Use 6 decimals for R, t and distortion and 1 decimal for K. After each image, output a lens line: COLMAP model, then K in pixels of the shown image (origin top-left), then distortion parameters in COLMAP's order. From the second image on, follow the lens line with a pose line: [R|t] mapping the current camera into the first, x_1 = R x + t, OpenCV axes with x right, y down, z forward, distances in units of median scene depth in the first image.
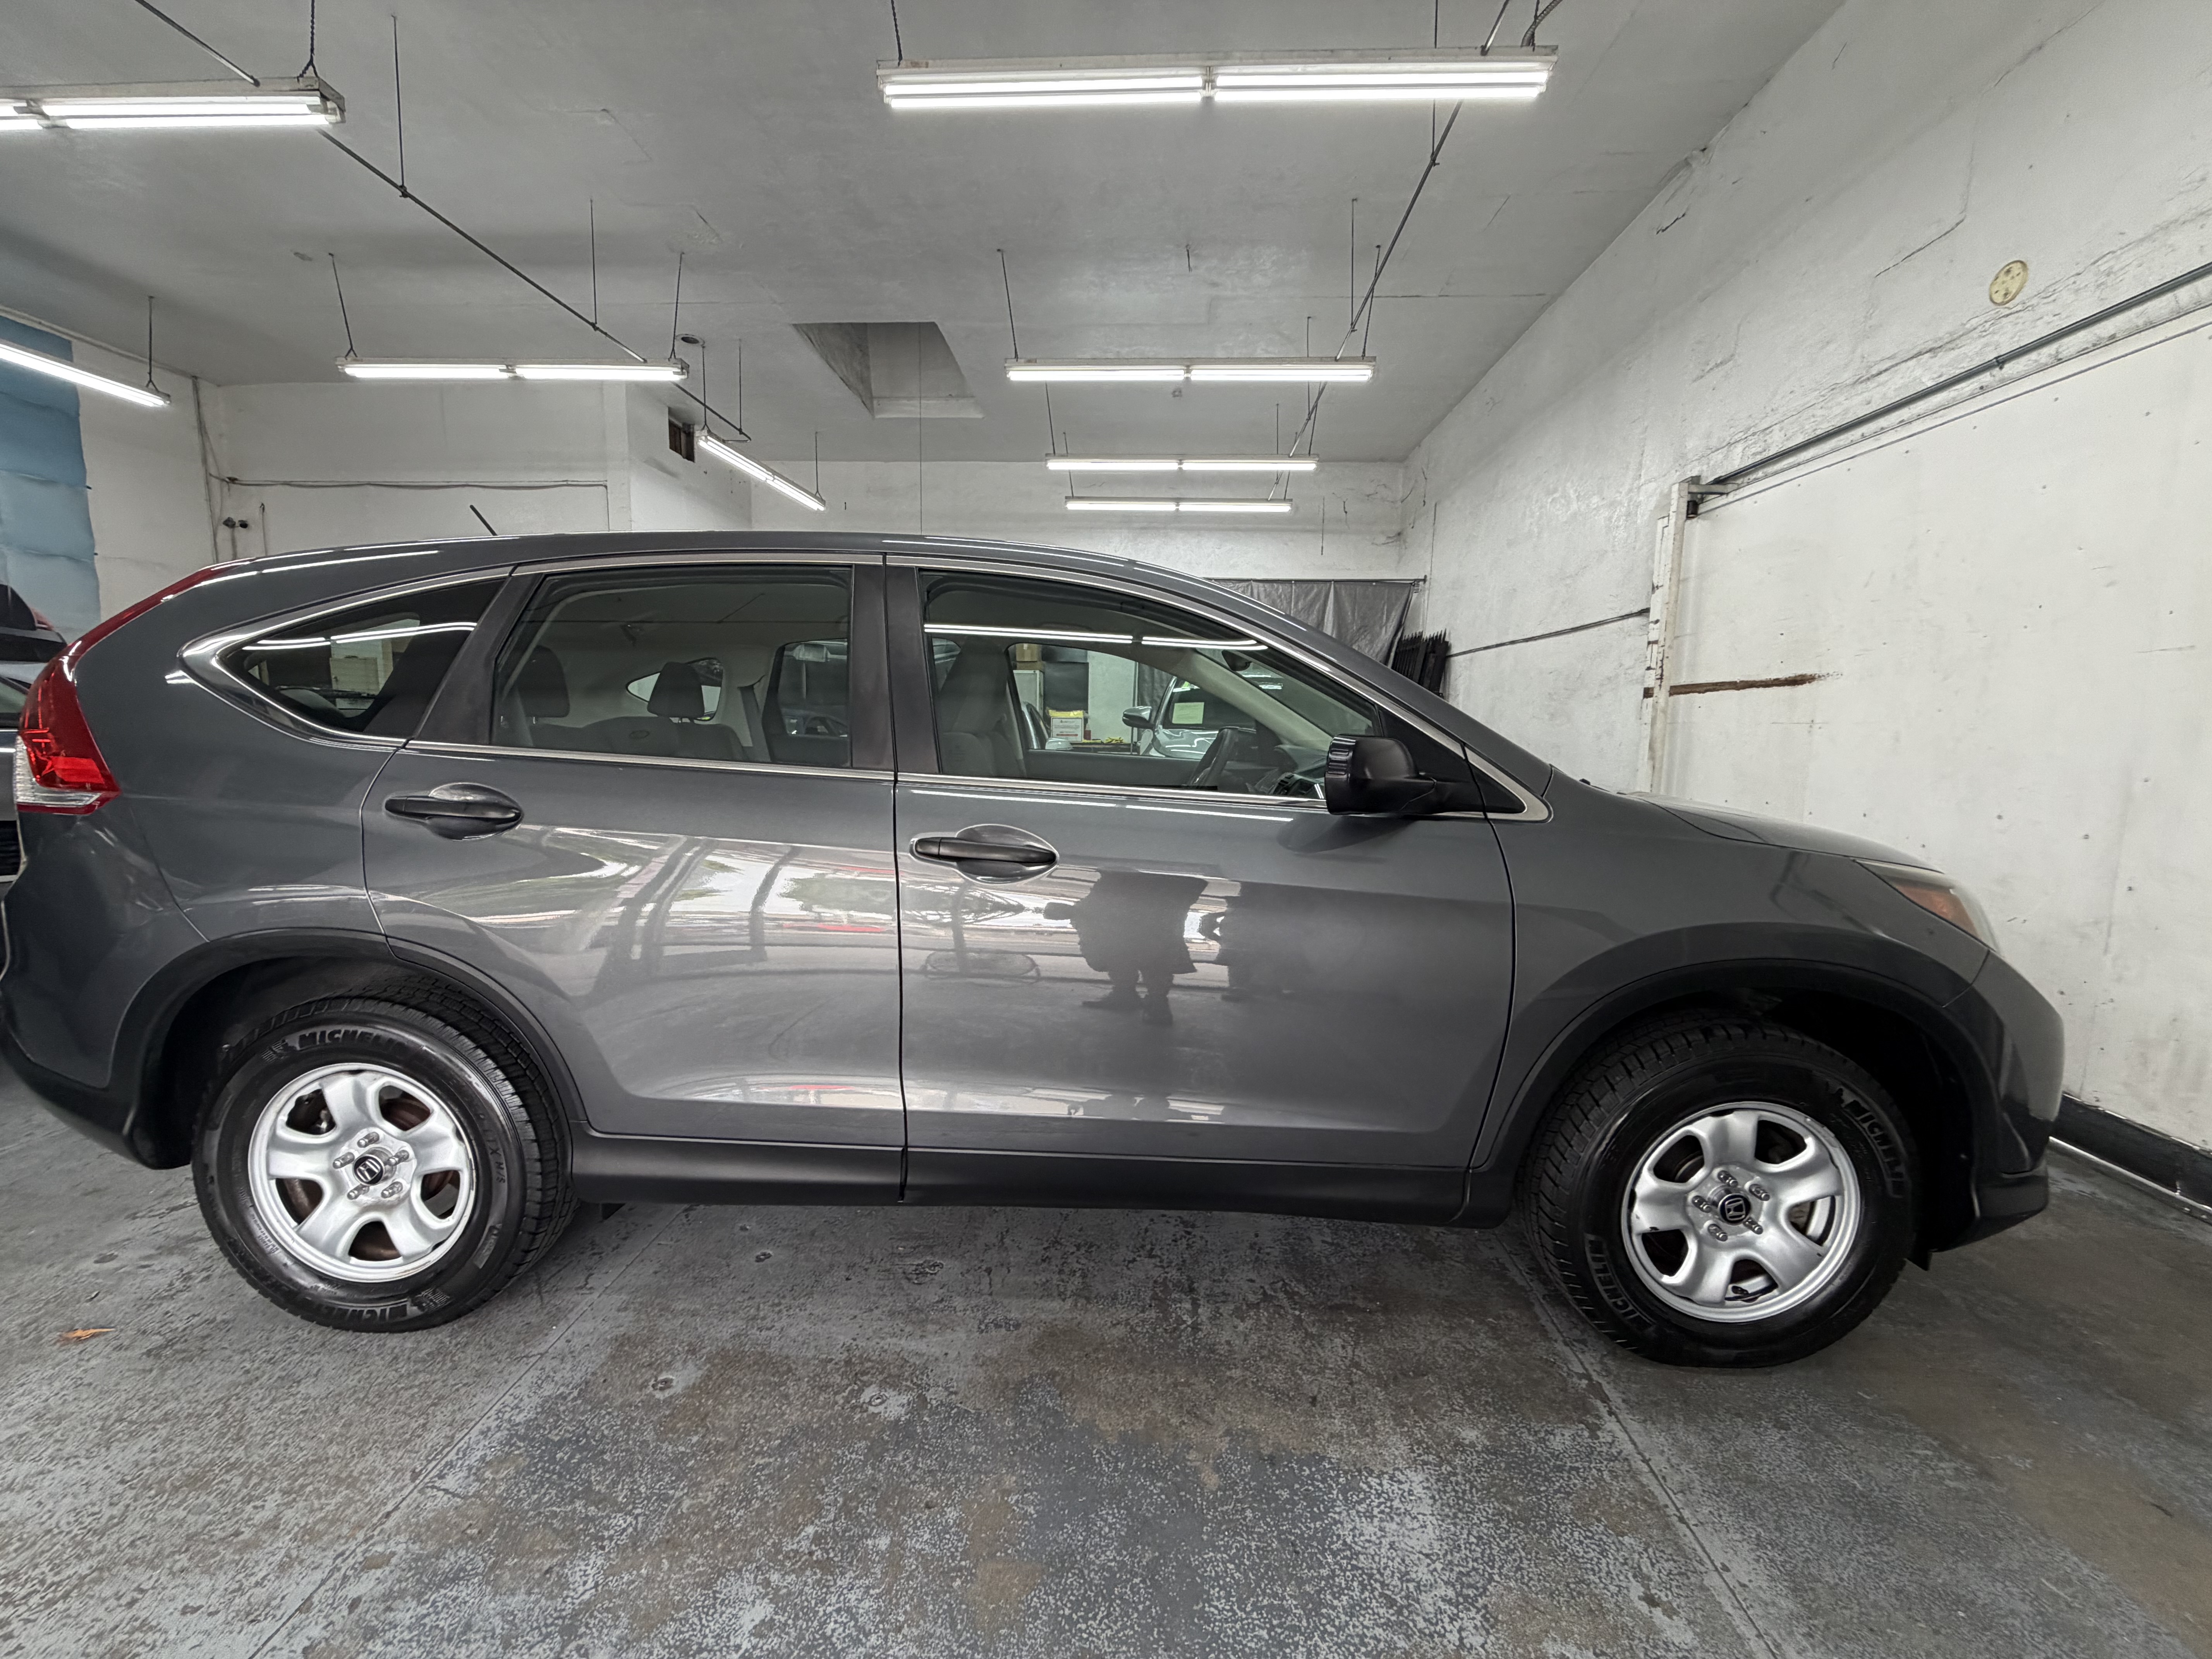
lens RADIAL K [[878.9, 0, 1099.4], [0, 878.9, 821.7], [0, 0, 1]] dist [-0.000976, -0.000292]
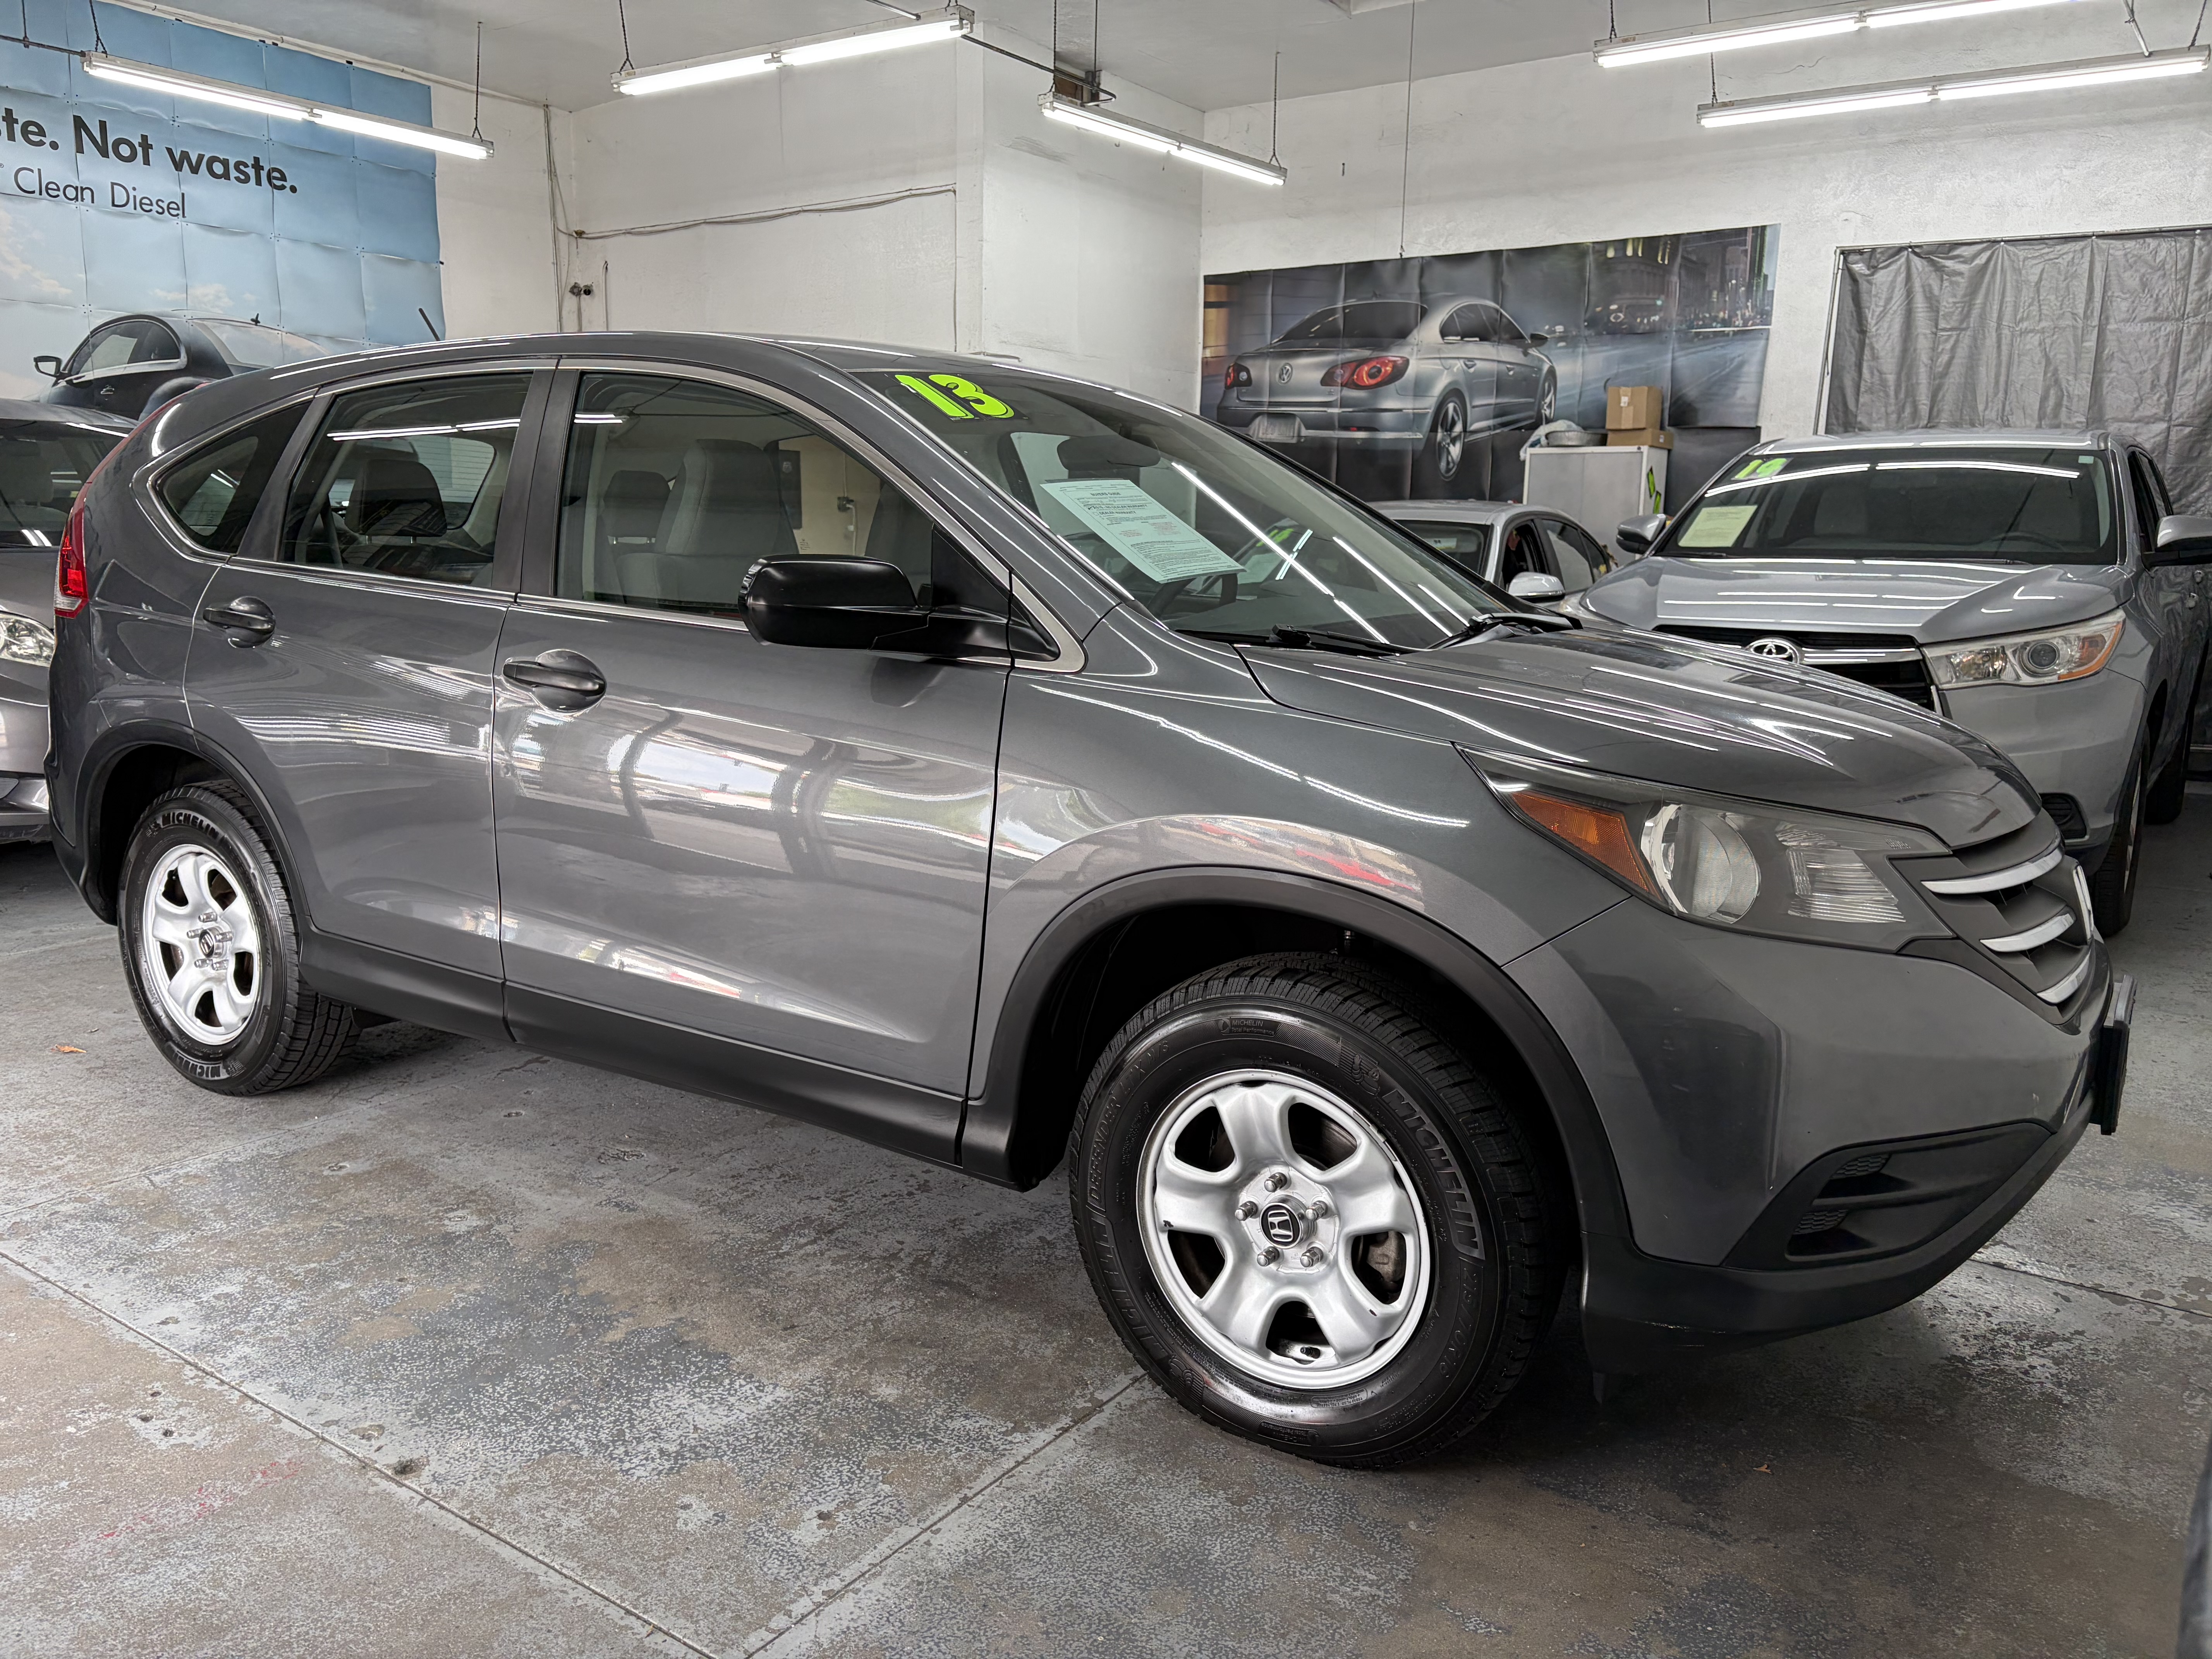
lens RADIAL K [[1659.8, 0, 1106.0], [0, 1659.8, 829.5], [0, 0, 1]] dist [0.031010, -0.030772]
pose [[0.850349, 0.088059, -0.518798, 1.197453], [-0.059333, 0.995656, 0.071748, 0.030407], [0.522863, -0.030229, 0.851881, -0.203124]]
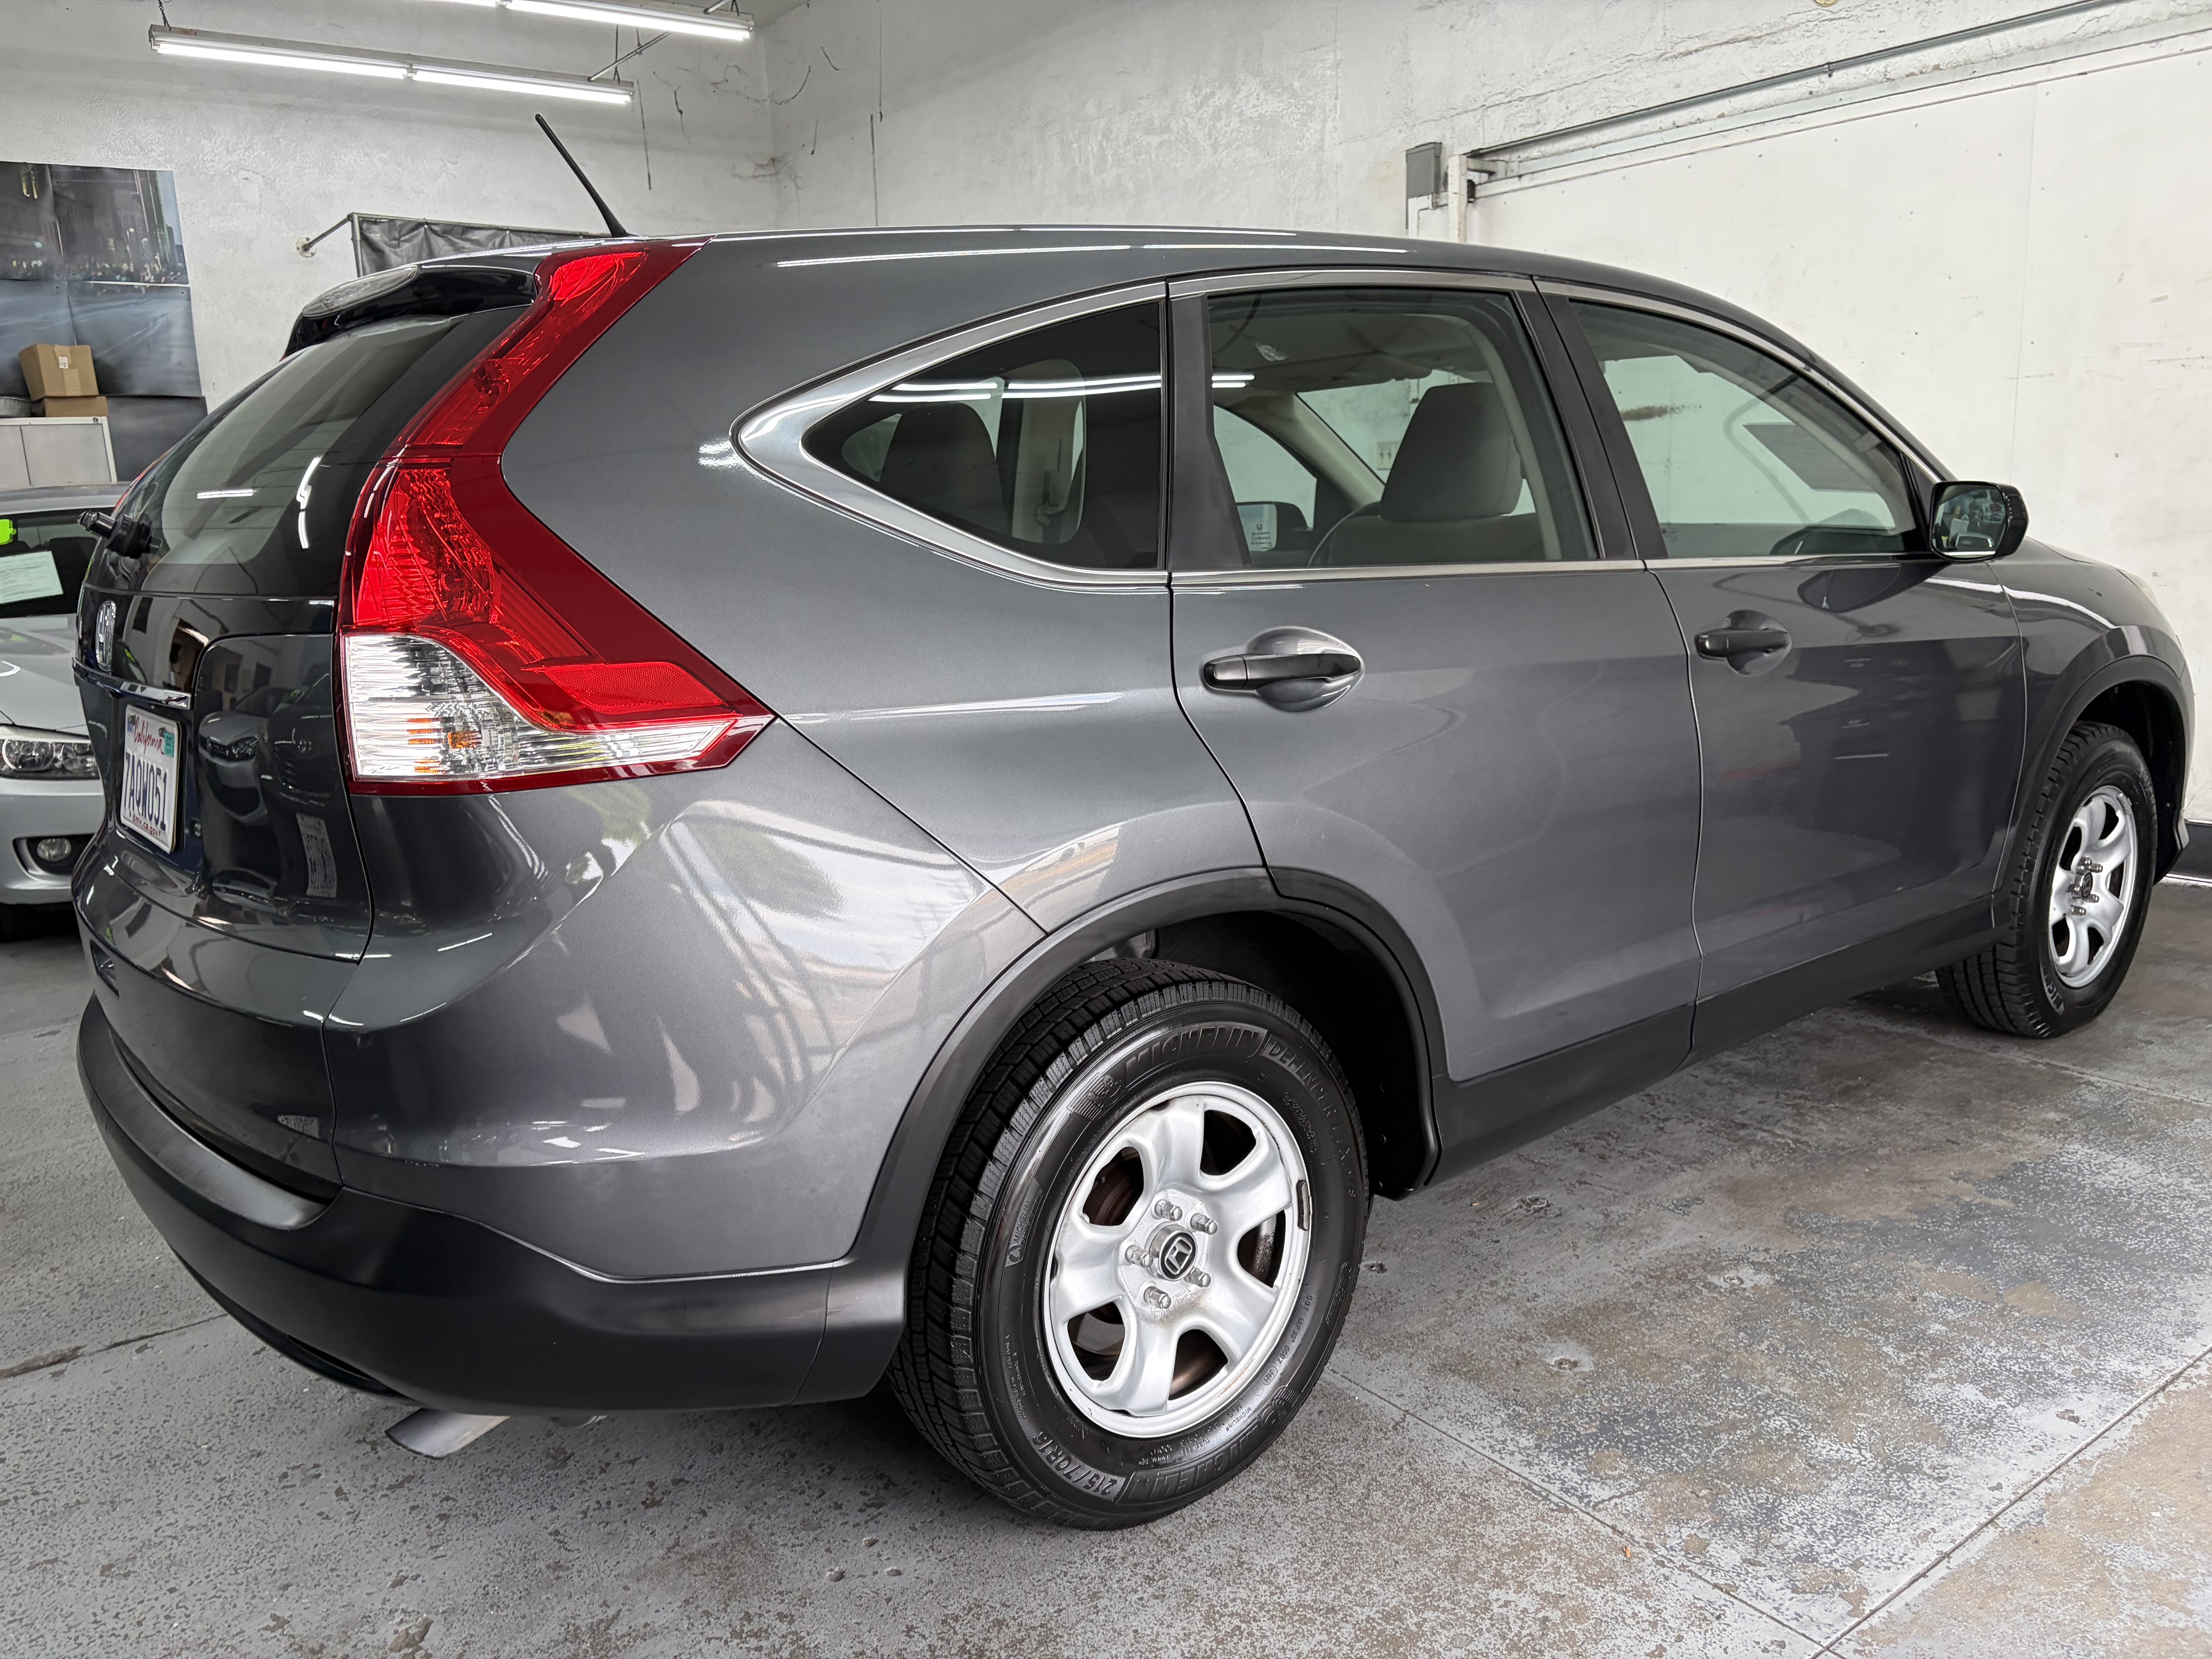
lens RADIAL K [[1666.6, 0, 1106.0], [0, 1666.6, 829.5], [0, 0, 1]] dist [0.060912, -0.067666]
pose [[0.766292, -0.175044, 0.618187, -1.509869], [0.125321, 0.984412, 0.123397, -0.059471], [-0.630151, -0.017086, 0.776285, 0.093045]]
